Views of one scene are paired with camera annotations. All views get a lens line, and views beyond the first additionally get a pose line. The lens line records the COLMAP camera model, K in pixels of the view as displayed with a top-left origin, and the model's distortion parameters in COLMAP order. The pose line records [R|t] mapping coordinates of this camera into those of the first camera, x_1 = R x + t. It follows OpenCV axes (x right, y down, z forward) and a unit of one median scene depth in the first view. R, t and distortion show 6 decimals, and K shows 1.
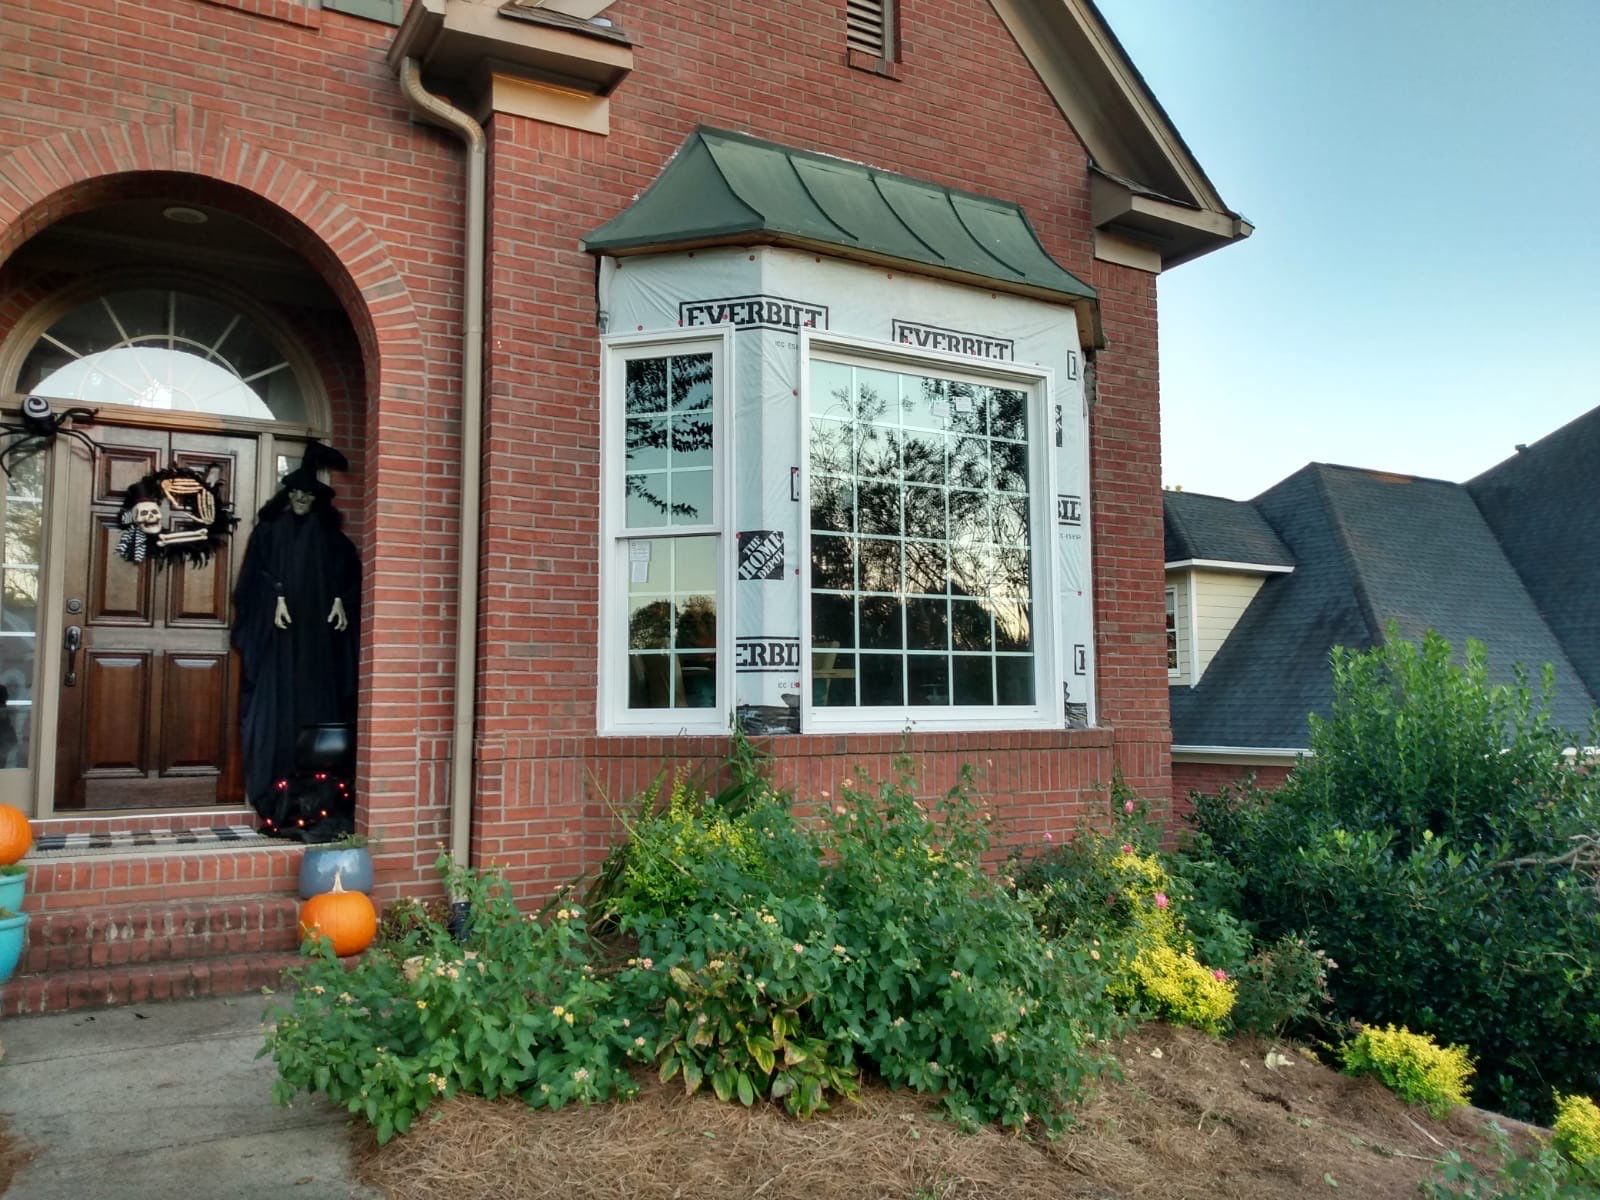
lens RADIAL K [[1214.4, 0, 800.0], [0, 1214.4, 600.0], [0, 0, 1]] dist [0.049380, -0.072975]
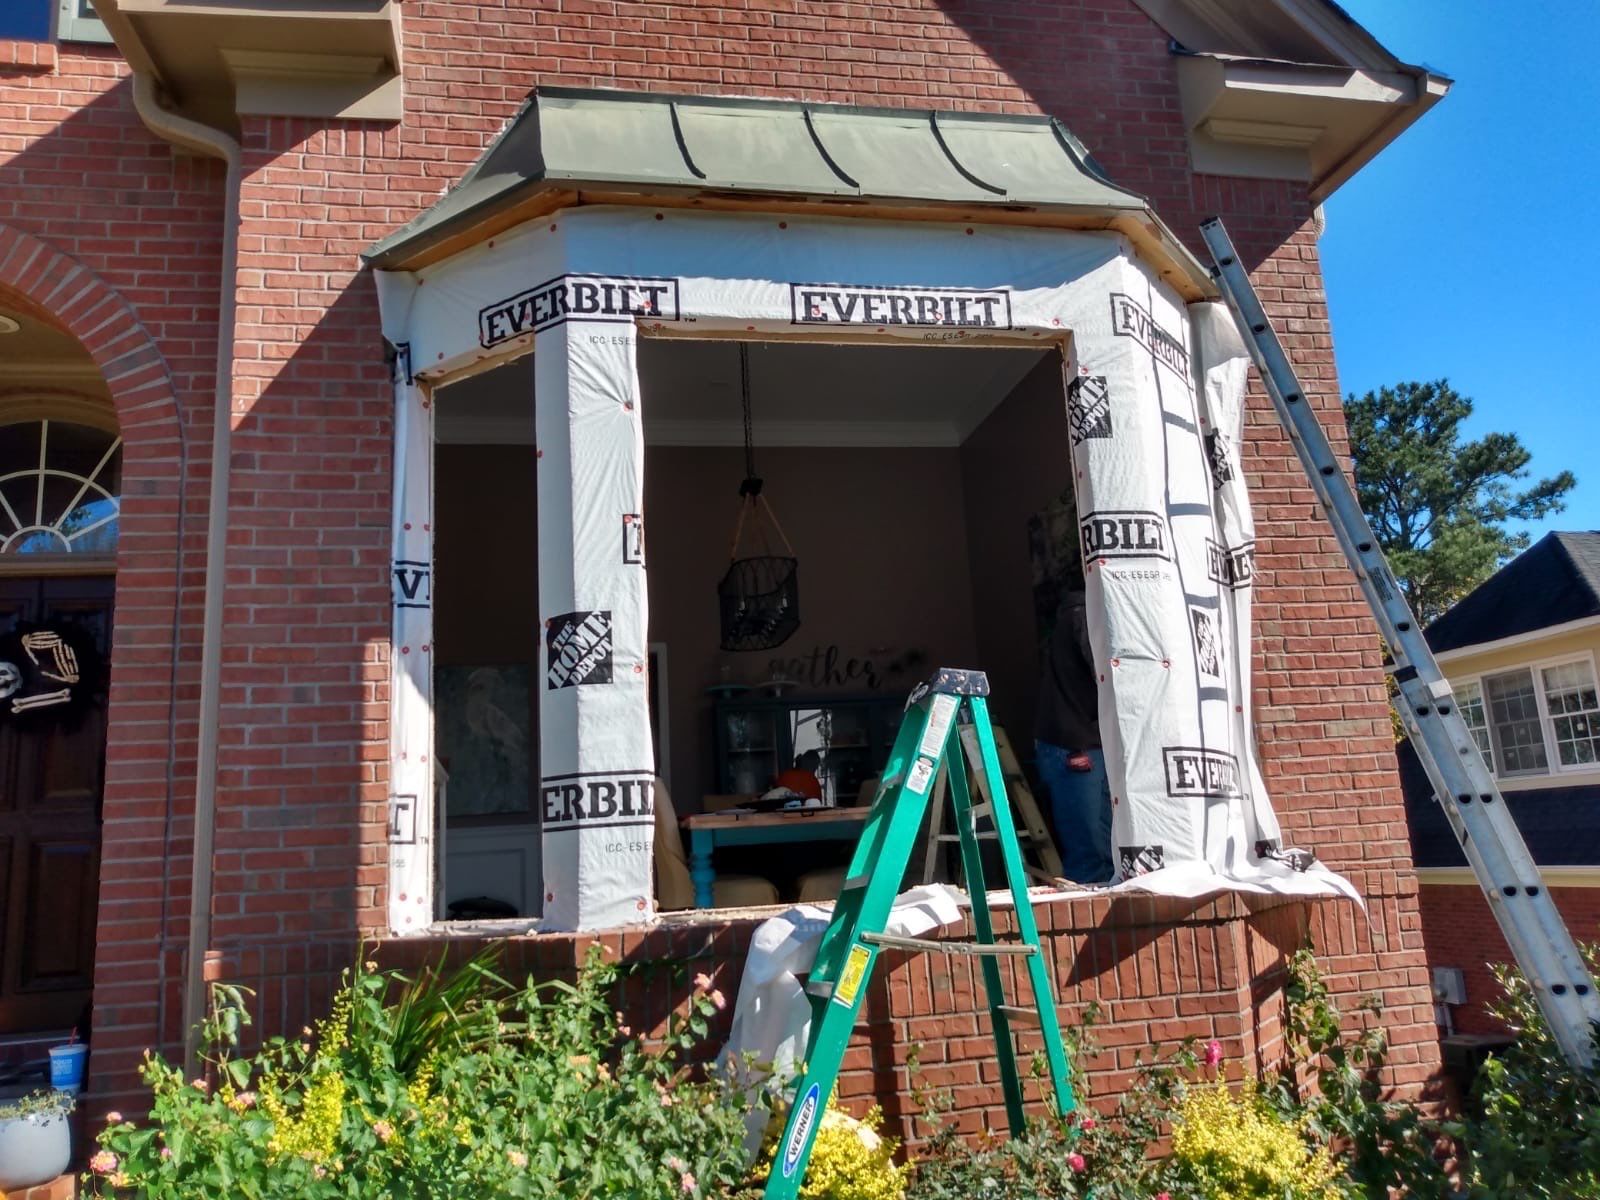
lens RADIAL K [[1234.5, 0, 800.0], [0, 1234.5, 600.0], [0, 0, 1]] dist [-0.001291, -0.001266]
pose [[0.944229, -0.113068, -0.309268, 0.290825], [0.079449, 0.989679, -0.119261, 0.025984], [0.319560, 0.088039, 0.943467, 0.399739]]
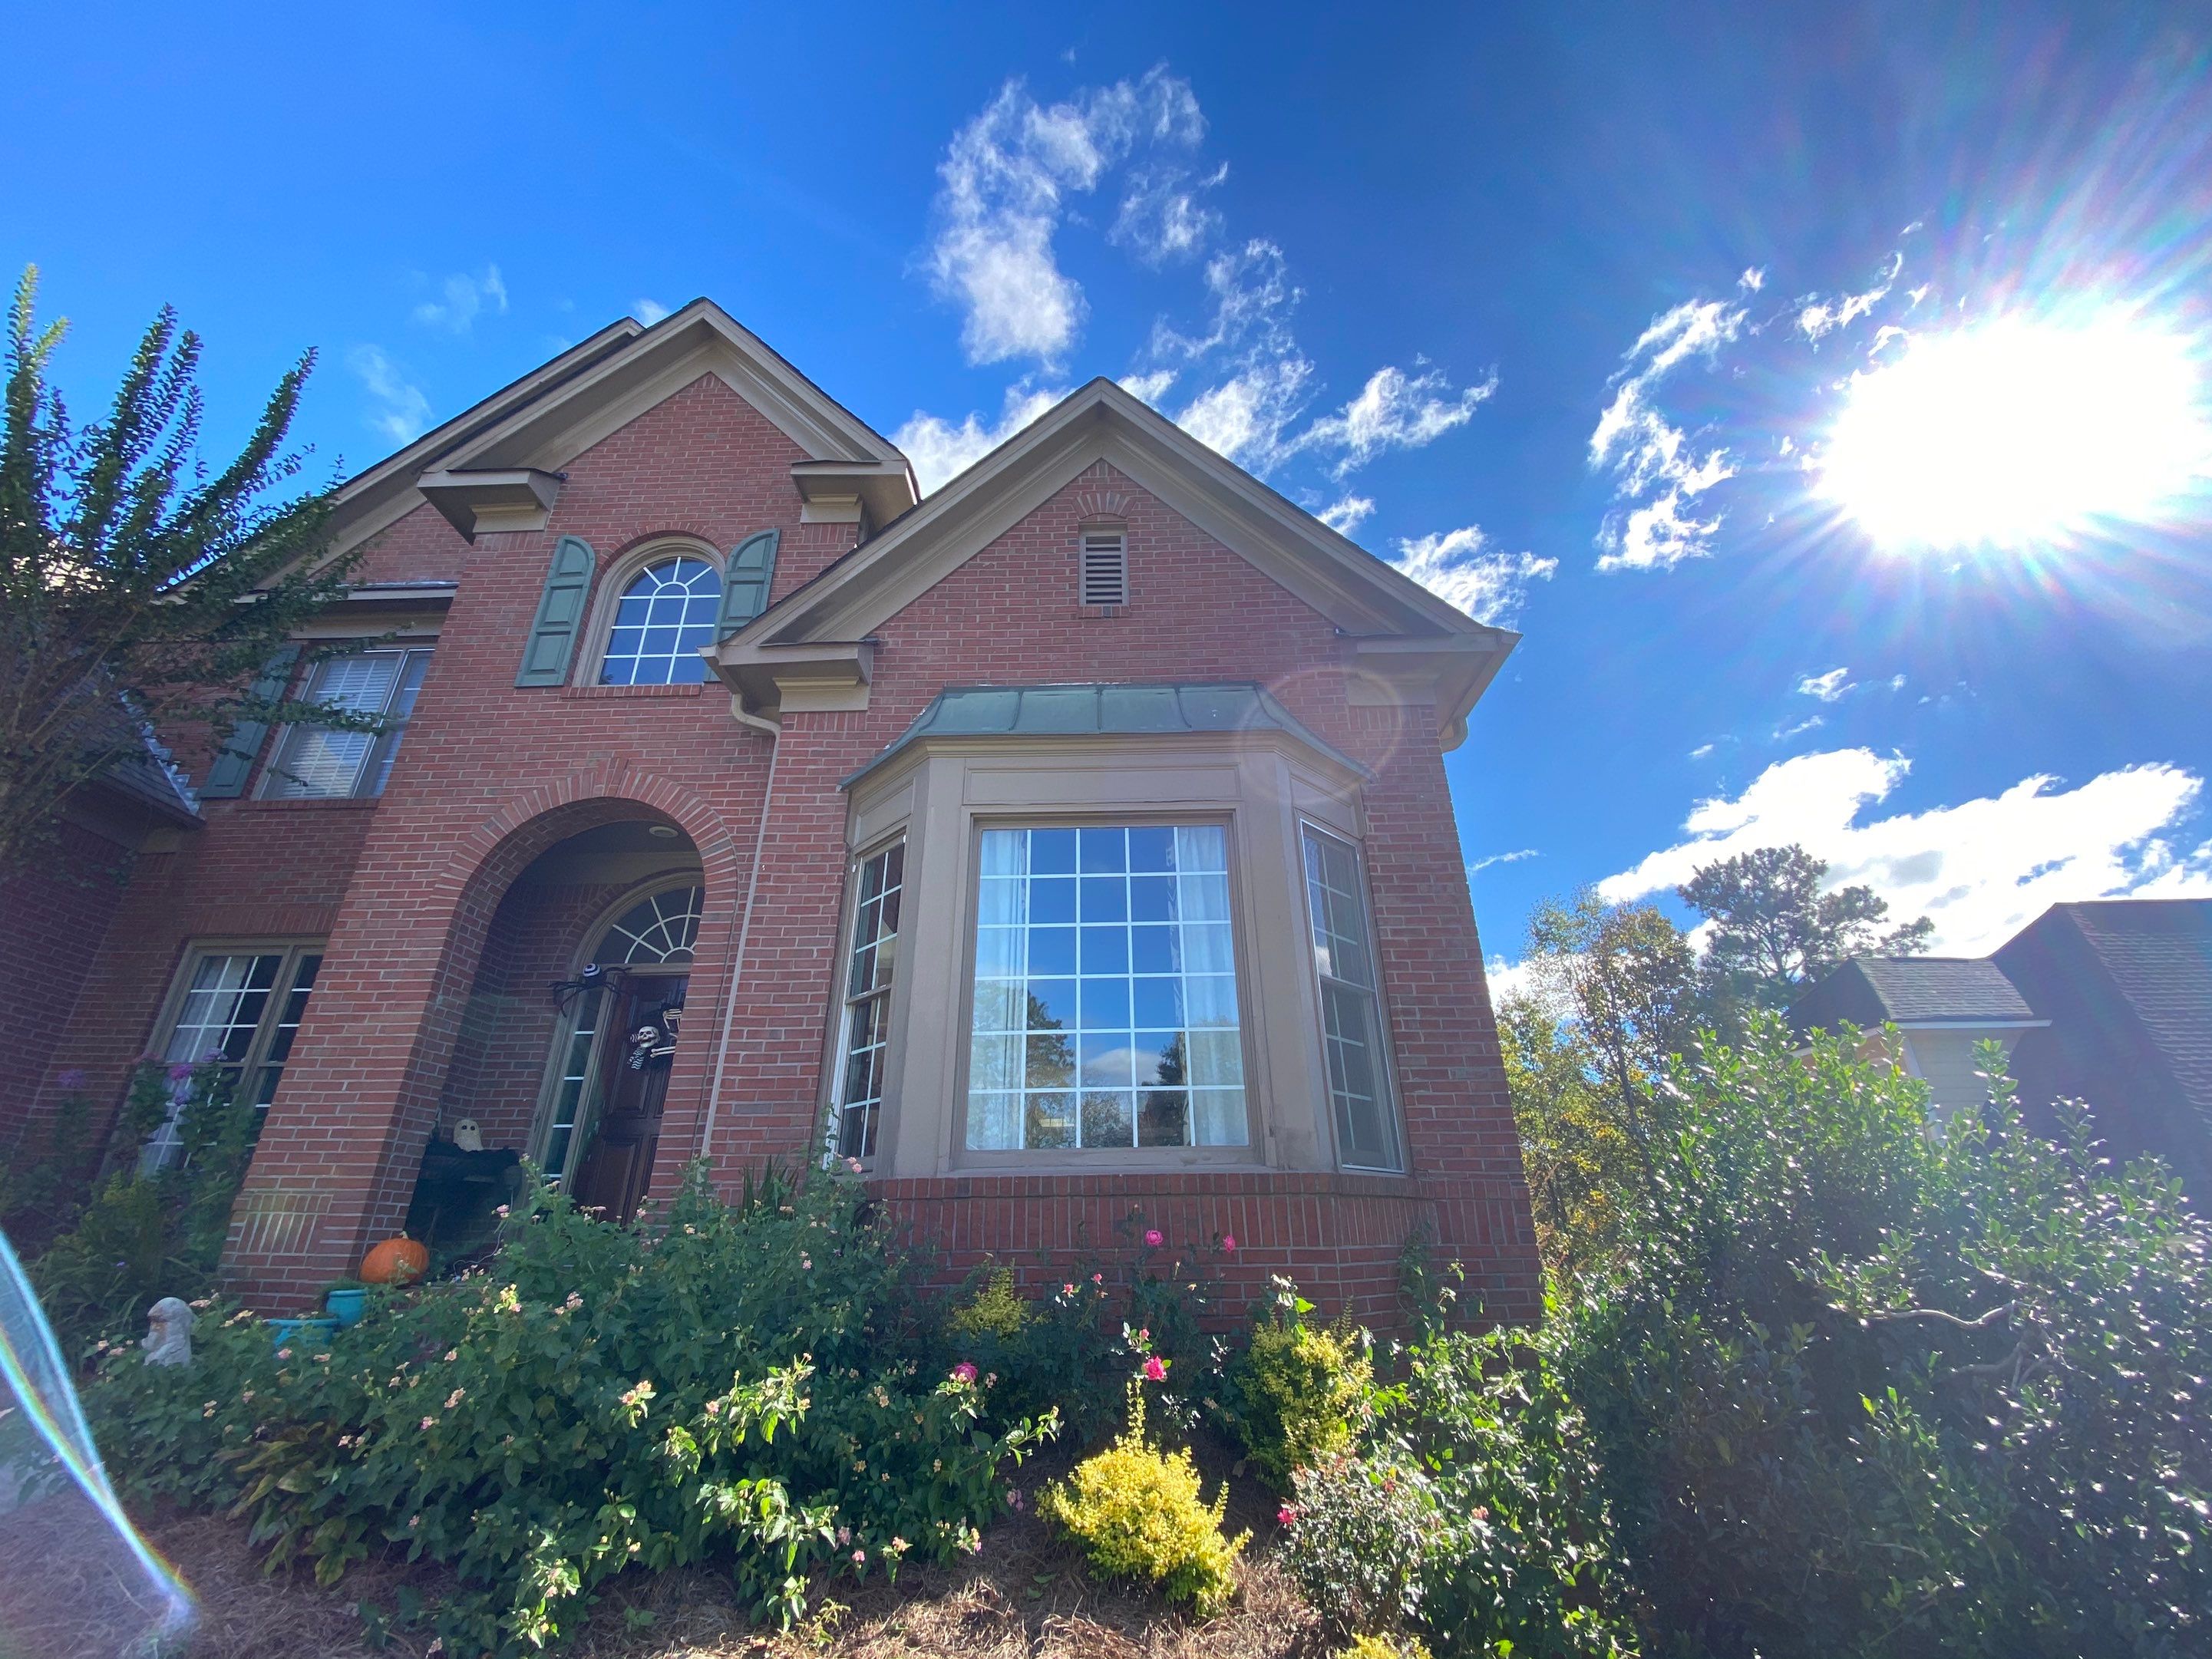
lens RADIAL K [[881.0, 0, 1102.6], [0, 881.0, 827.7], [0, 0, 1]] dist [0.042165, -0.016271]
pose [[0.857504, -0.217994, -0.466011, 0.517633], [0.048441, 0.935980, -0.348704, 0.101704], [0.512192, 0.276441, 0.813166, 0.386843]]
